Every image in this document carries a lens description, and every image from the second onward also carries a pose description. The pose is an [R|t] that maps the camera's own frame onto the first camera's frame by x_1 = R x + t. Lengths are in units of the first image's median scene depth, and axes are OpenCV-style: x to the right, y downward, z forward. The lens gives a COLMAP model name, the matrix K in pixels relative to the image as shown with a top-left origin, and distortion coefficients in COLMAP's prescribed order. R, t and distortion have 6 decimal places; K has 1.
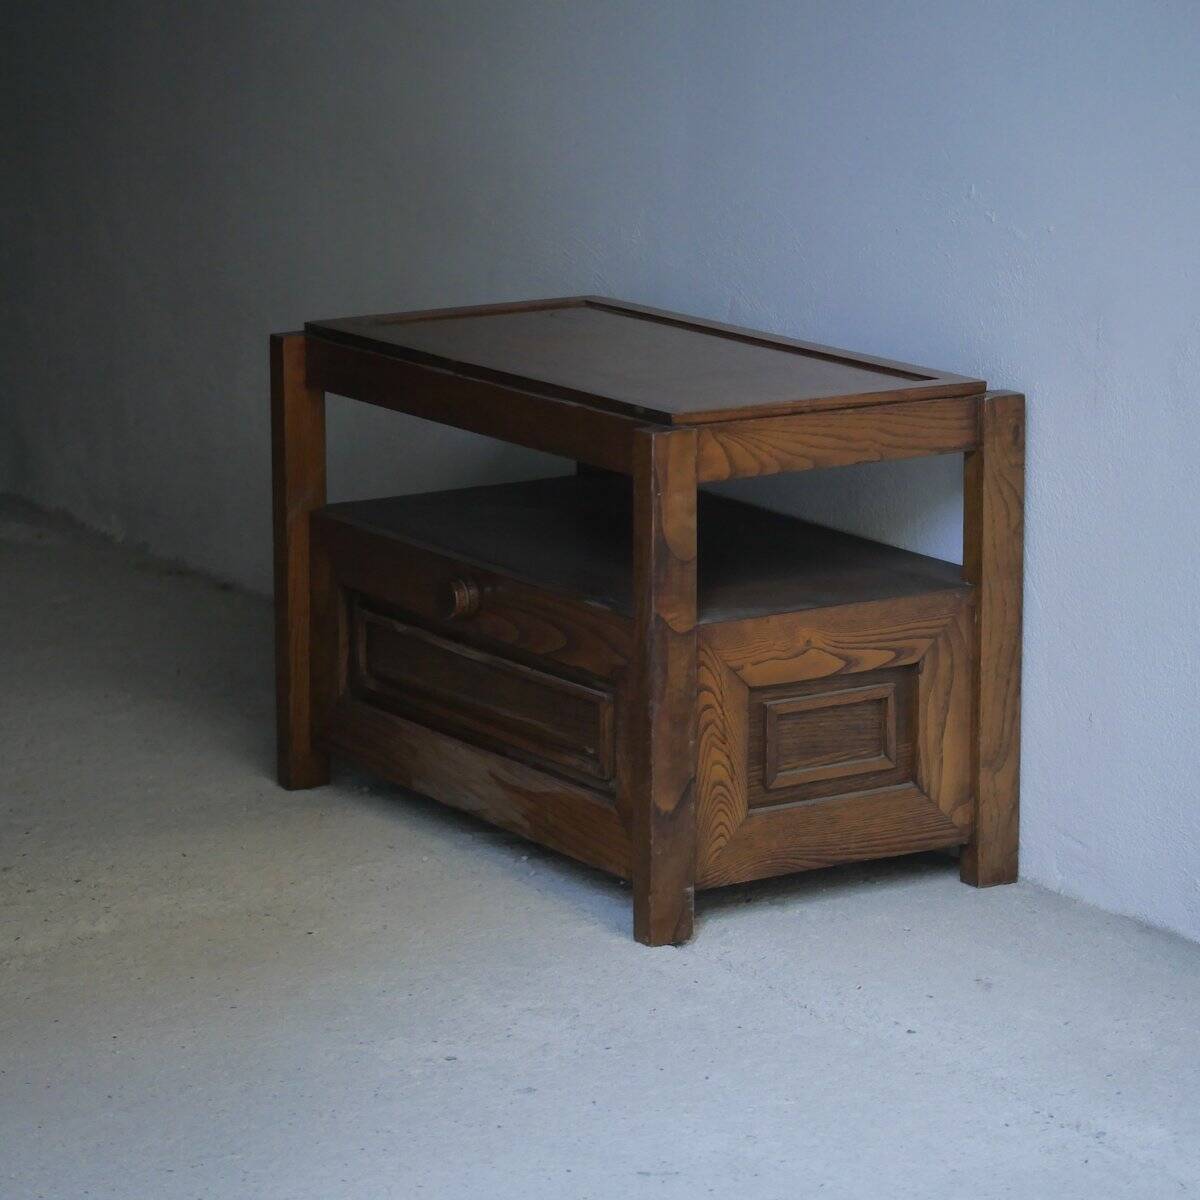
lens RADIAL K [[4500.6, 0, 600.0], [0, 4500.6, 600.0], [0, 0, 1]] dist [-0.044037, -0.169758]
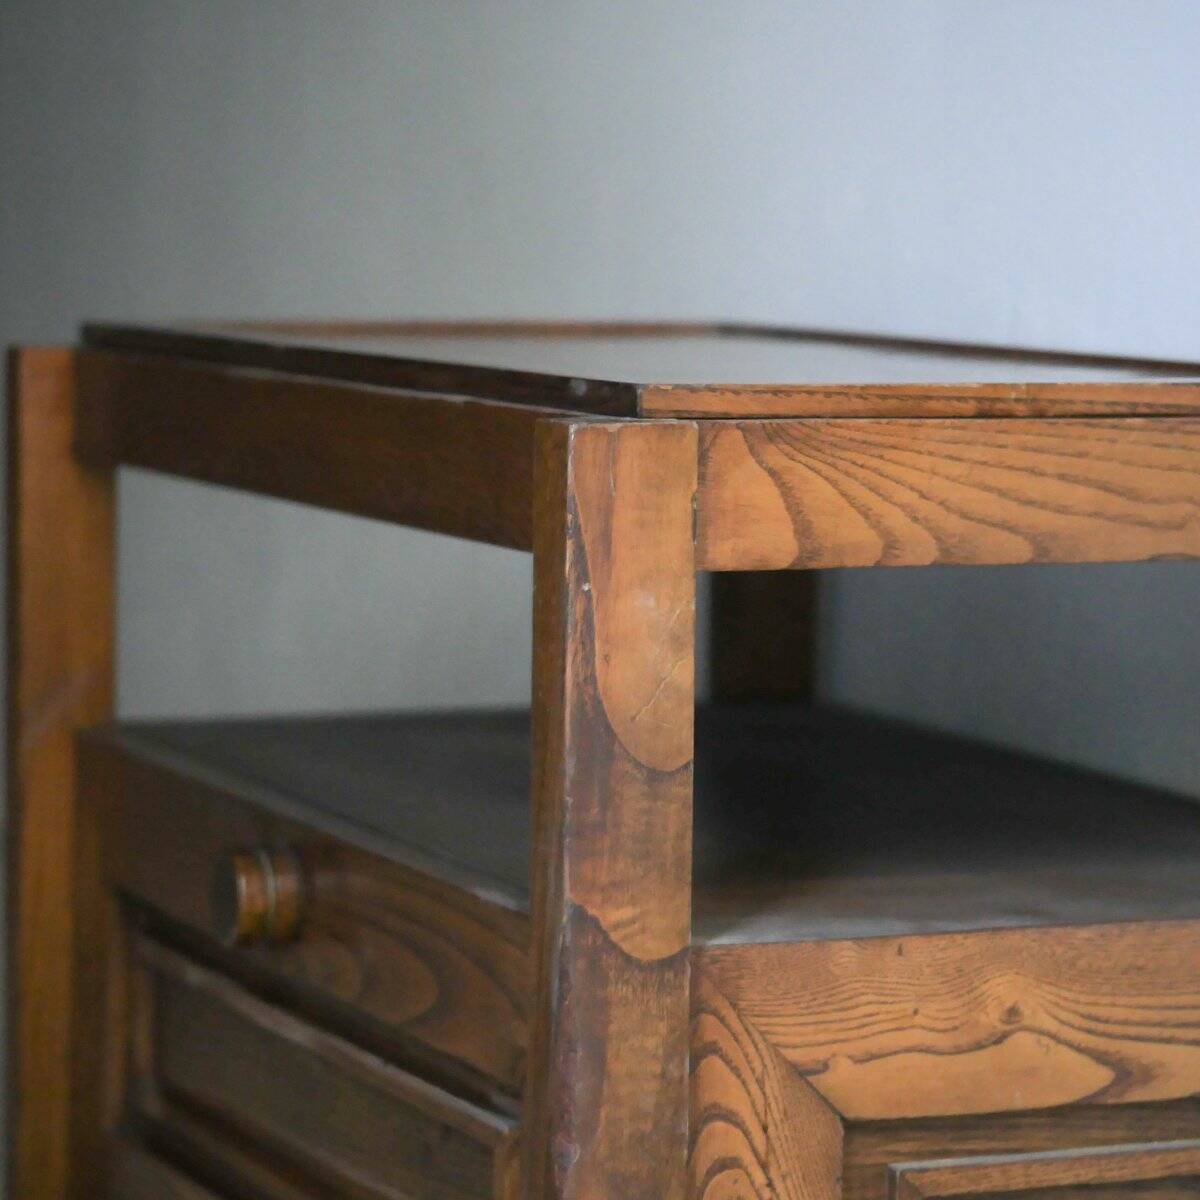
lens RADIAL K [[4500.6, 0, 600.0], [0, 4500.6, 600.0], [0, 0, 1]] dist [-0.044037, -0.169758]
pose [[0.981894, 0.027968, -0.187357, 0.083845], [-0.051798, 0.990989, -0.123526, 0.024011], [0.182214, 0.130994, 0.974494, 0.617566]]
